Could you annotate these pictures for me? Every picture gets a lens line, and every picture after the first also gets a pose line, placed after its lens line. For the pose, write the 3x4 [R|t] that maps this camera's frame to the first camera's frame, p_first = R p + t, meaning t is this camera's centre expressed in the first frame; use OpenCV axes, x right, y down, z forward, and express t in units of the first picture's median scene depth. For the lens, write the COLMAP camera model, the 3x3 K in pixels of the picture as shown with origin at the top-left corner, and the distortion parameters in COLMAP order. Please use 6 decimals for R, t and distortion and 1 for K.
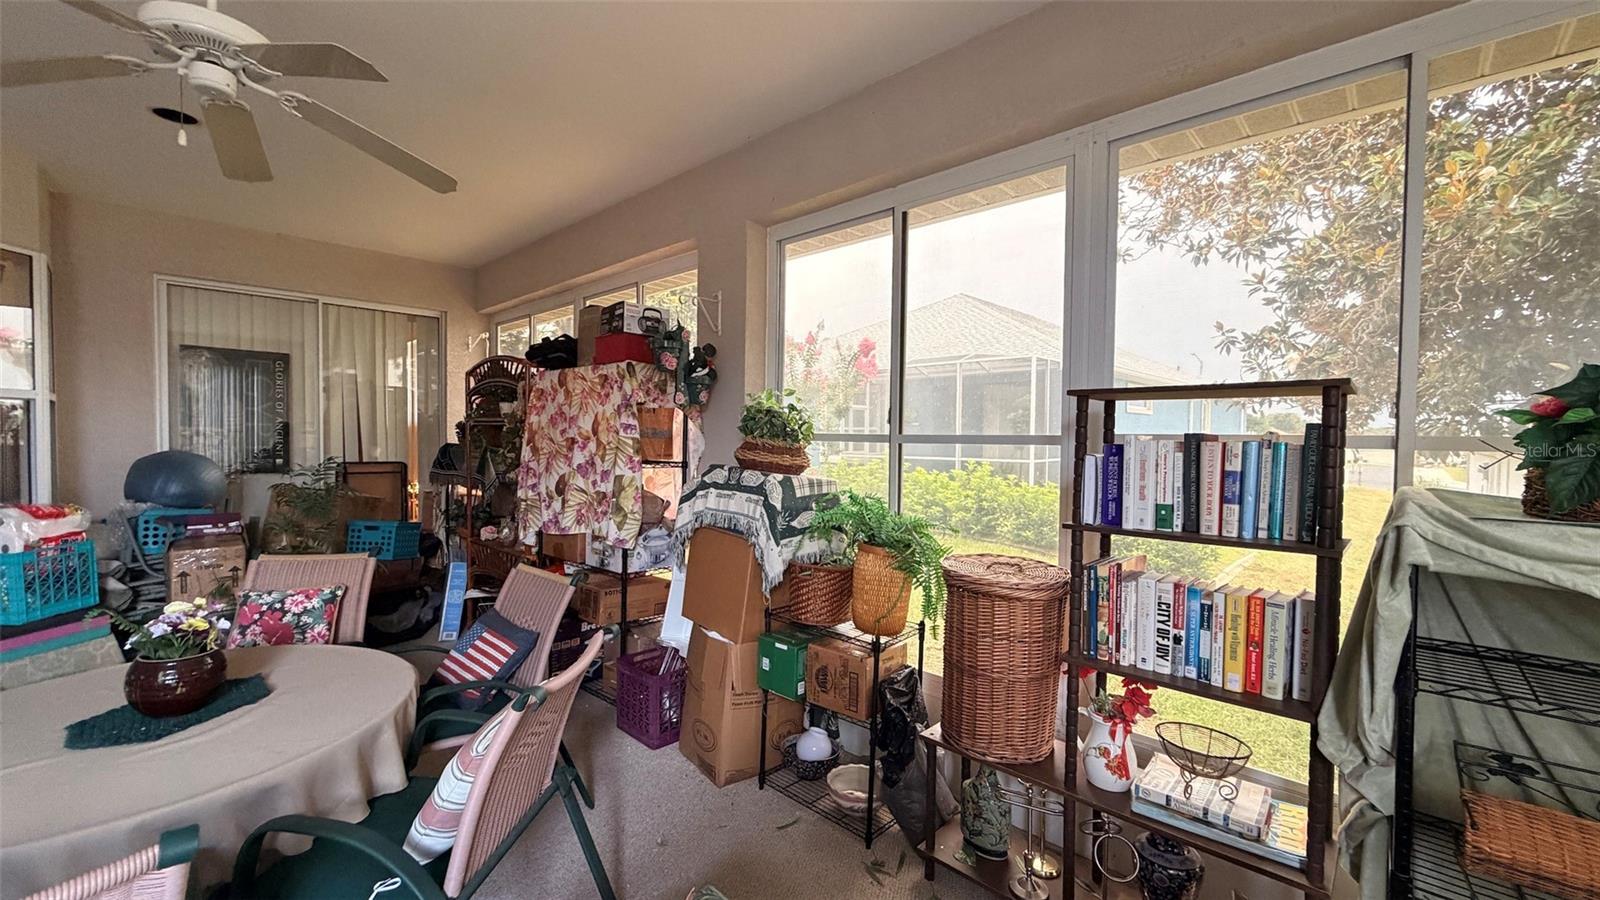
lens RADIAL K [[638.5, 0, 796.8], [0, 638.5, 452.3], [0, 0, 1]] dist [0.002278, -0.000834]
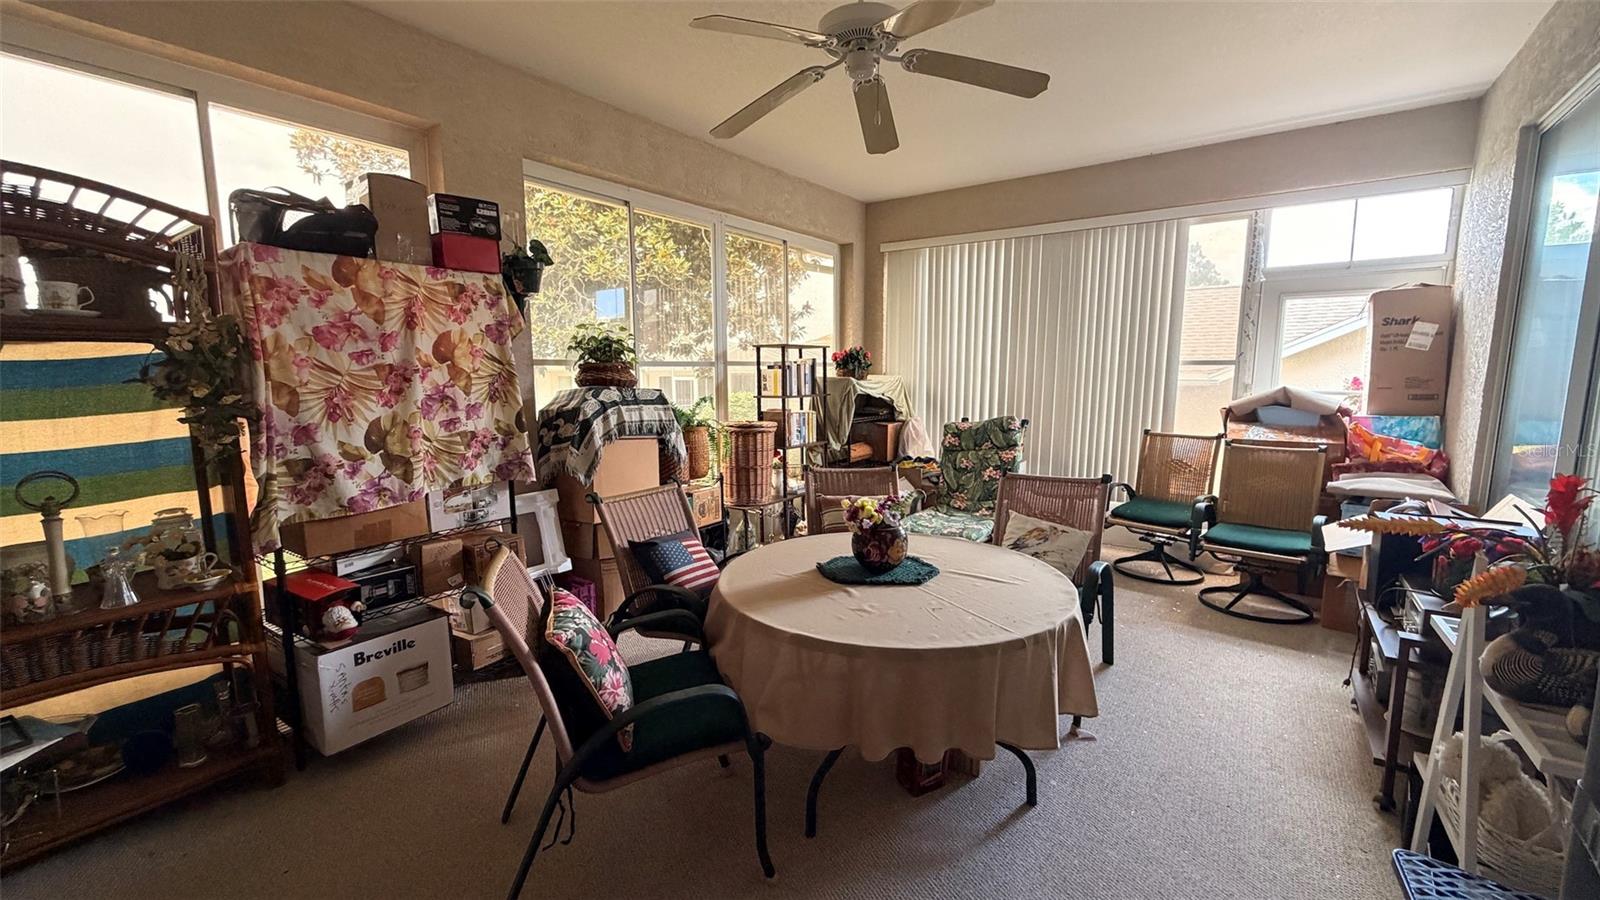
lens RADIAL K [[638.5, 0, 796.8], [0, 638.5, 452.3], [0, 0, 1]] dist [0.002278, -0.000834]
pose [[-0.114277, -0.140780, 0.983423, -1.364672], [0.024106, 0.989224, 0.144411, -0.022167], [-0.993156, 0.040209, -0.109652, 0.795363]]
